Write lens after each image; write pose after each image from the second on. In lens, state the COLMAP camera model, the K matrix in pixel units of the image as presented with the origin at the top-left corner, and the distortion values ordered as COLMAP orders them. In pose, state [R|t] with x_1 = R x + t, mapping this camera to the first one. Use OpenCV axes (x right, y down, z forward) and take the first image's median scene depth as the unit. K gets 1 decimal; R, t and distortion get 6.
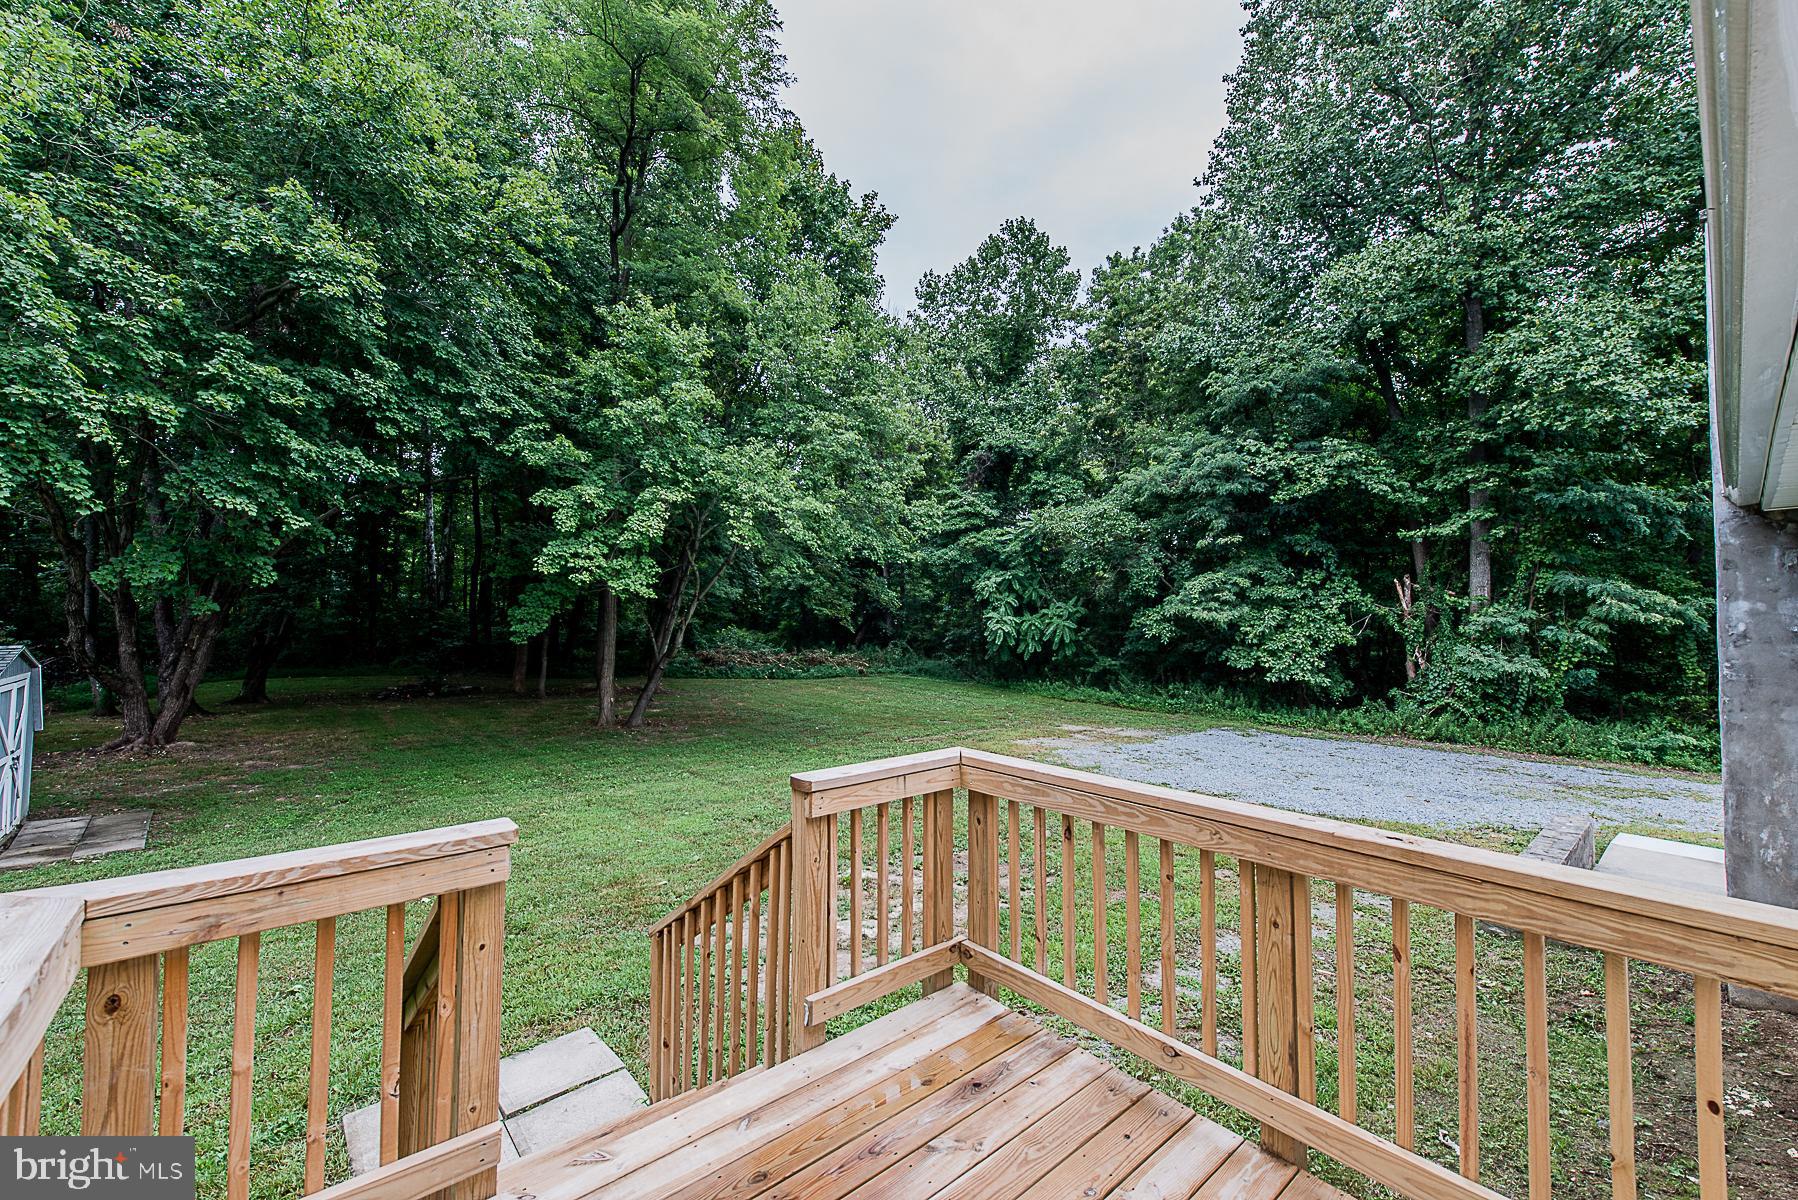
lens RADIAL K [[702.2, 0, 899.5], [0, 702.2, 595.5], [0, 0, 1]] dist [0.013544, -0.003910]
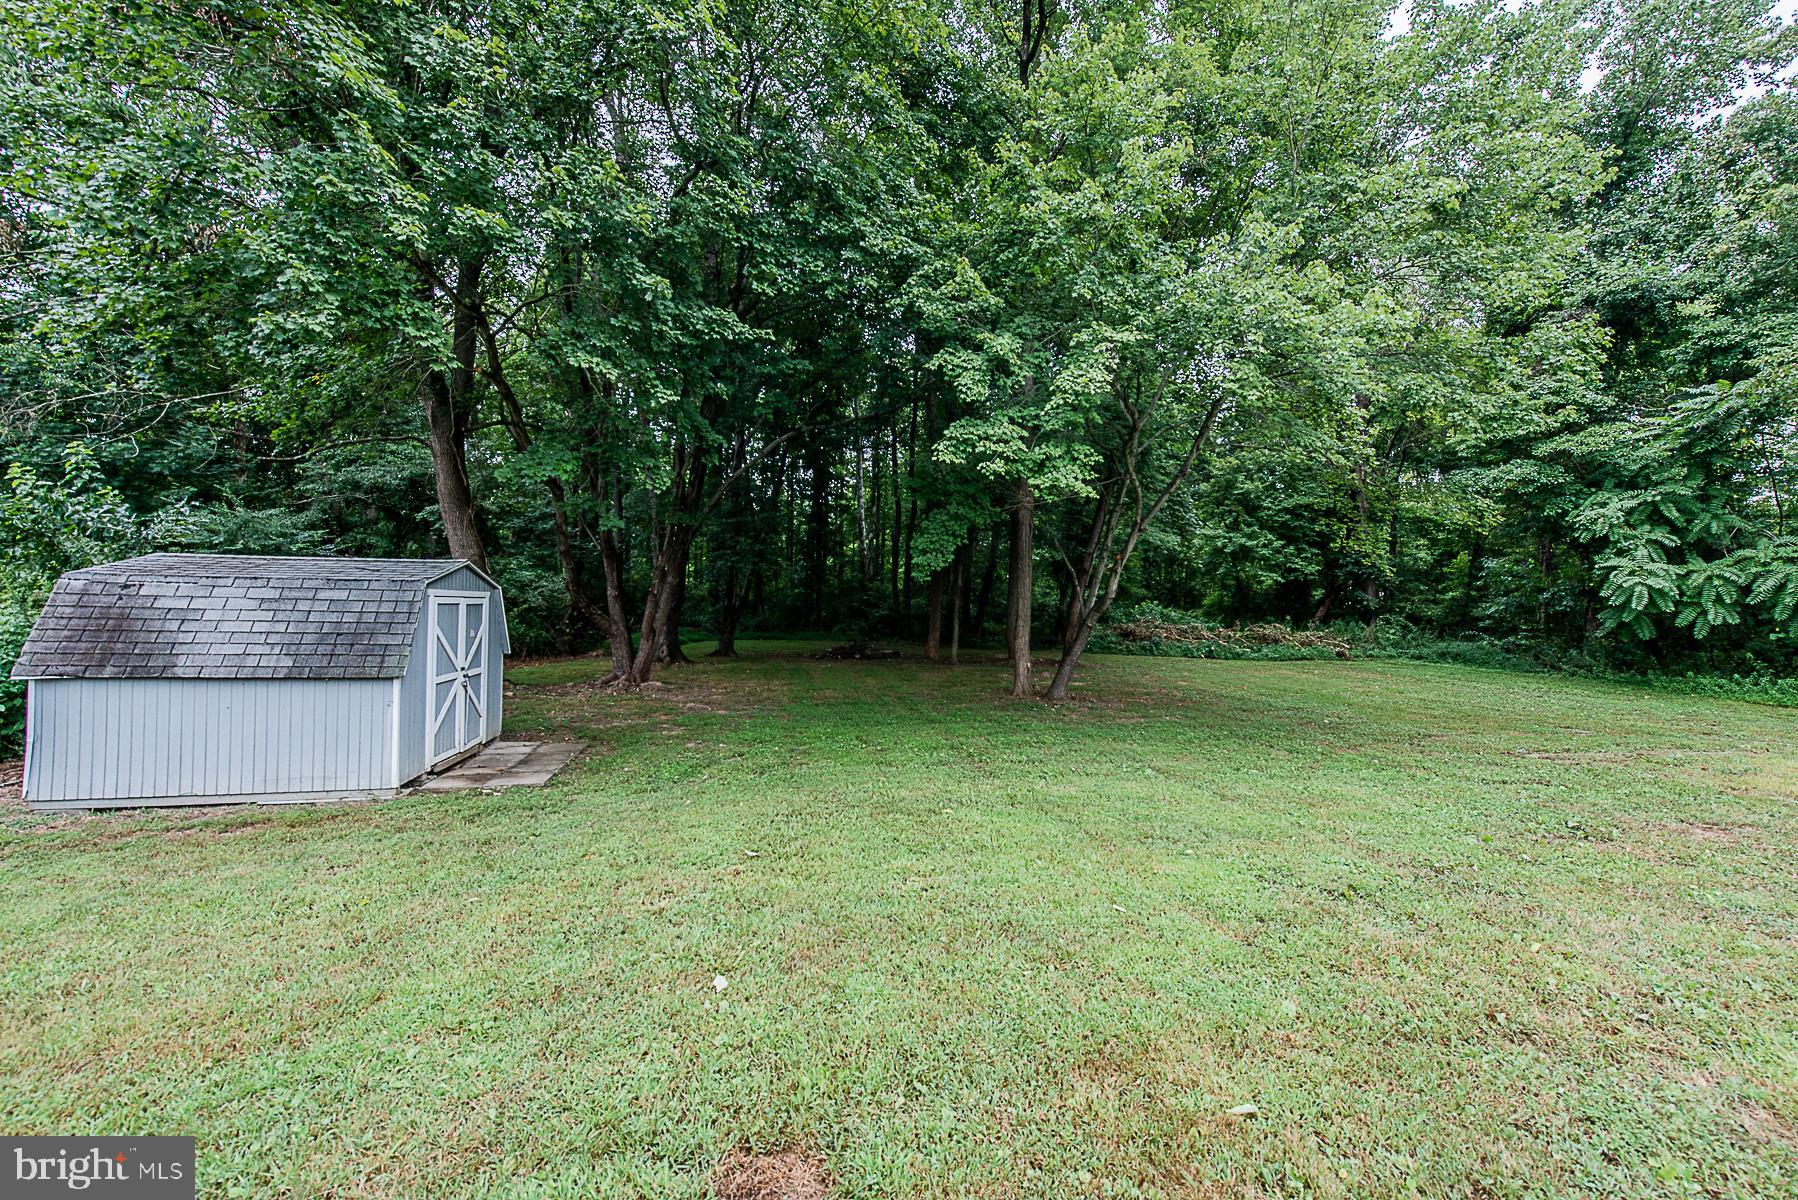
lens RADIAL K [[702.2, 0, 898.3], [0, 702.2, 592.3], [0, 0, 1]] dist [0.013544, -0.003910]
pose [[0.850429, -0.012972, -0.525930, -0.075277], [0.018548, 0.999814, 0.005332, 0.039766], [0.525762, -0.014290, 0.850511, 0.160277]]
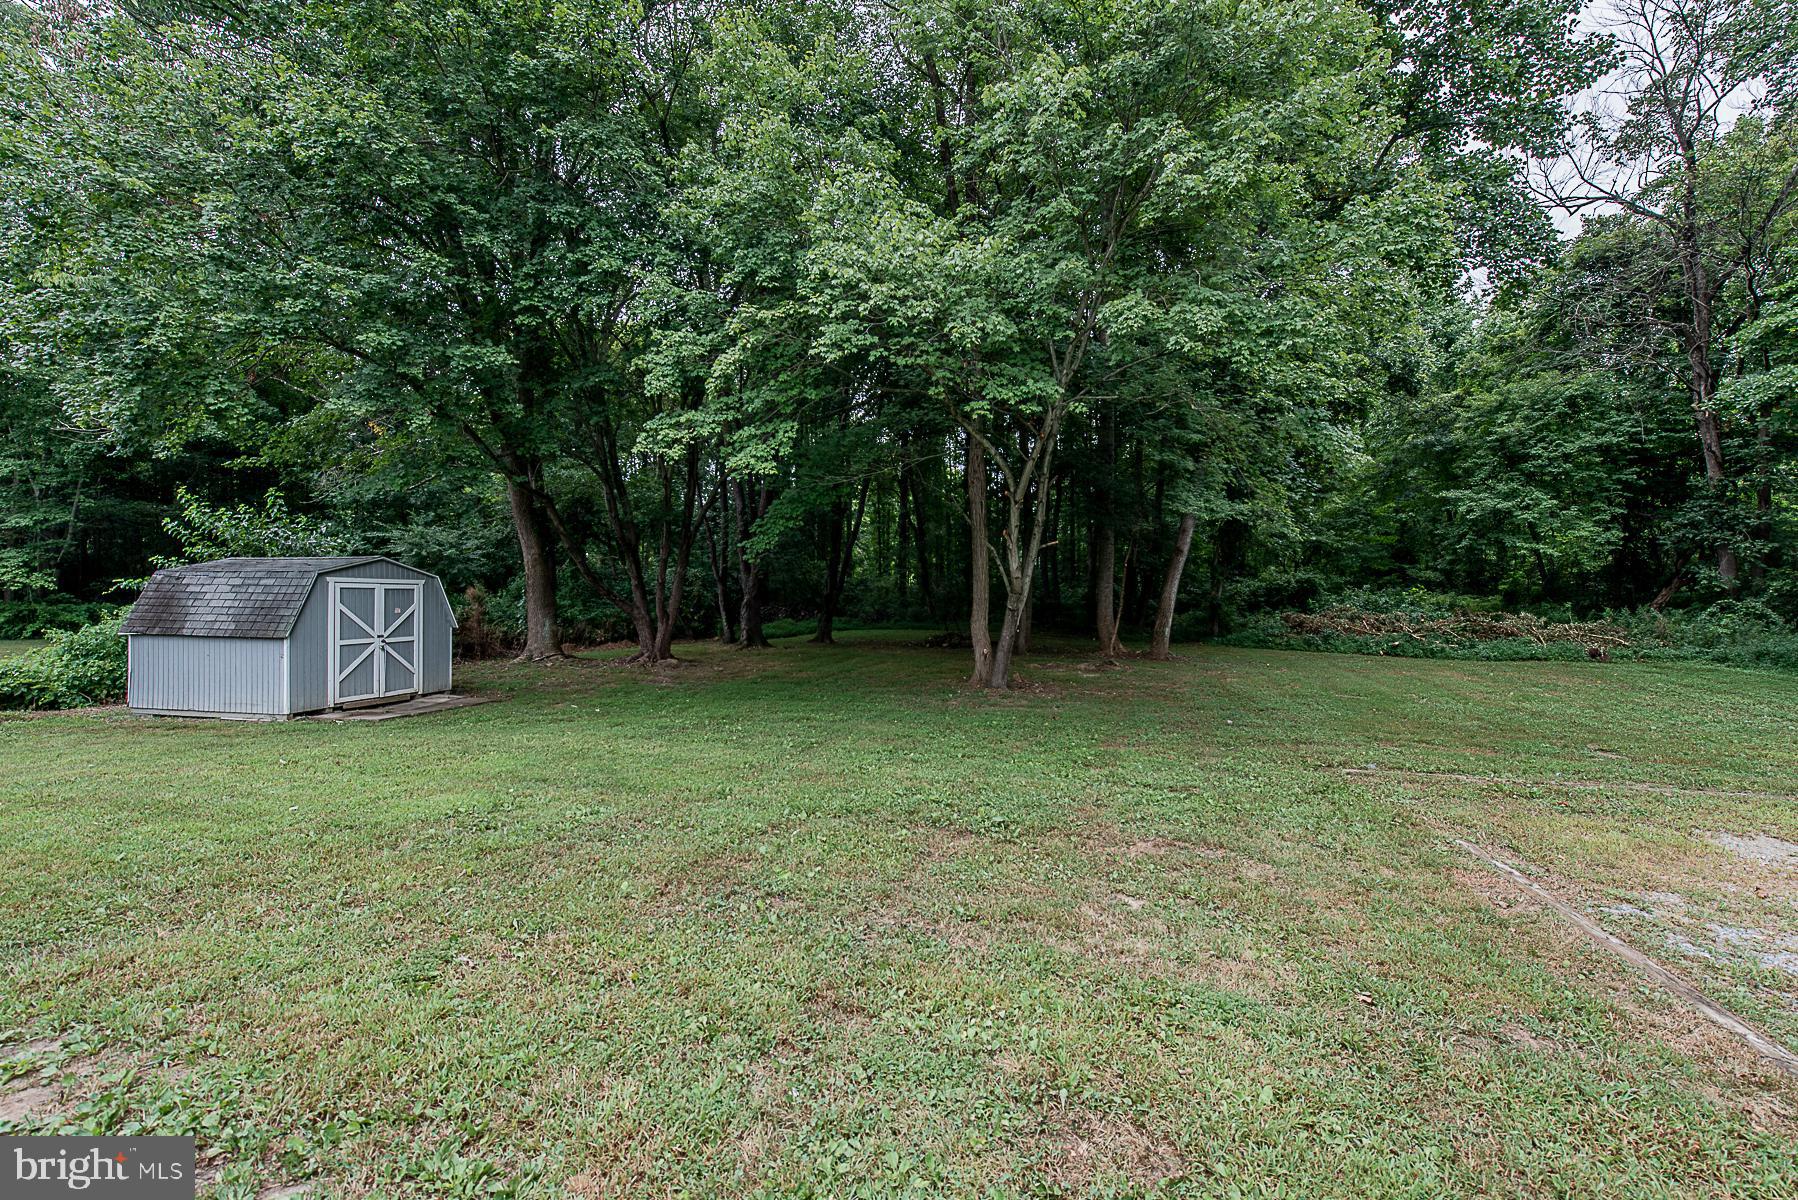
lens RADIAL K [[702.2, 0, 914.1], [0, 702.2, 596.1], [0, 0, 1]] dist [0.013544, -0.003910]
pose [[0.551441, -0.015853, -0.834063, 0.137797], [0.035860, 0.999346, 0.004714, 0.057846], [0.833443, -0.032509, 0.551649, 0.365819]]
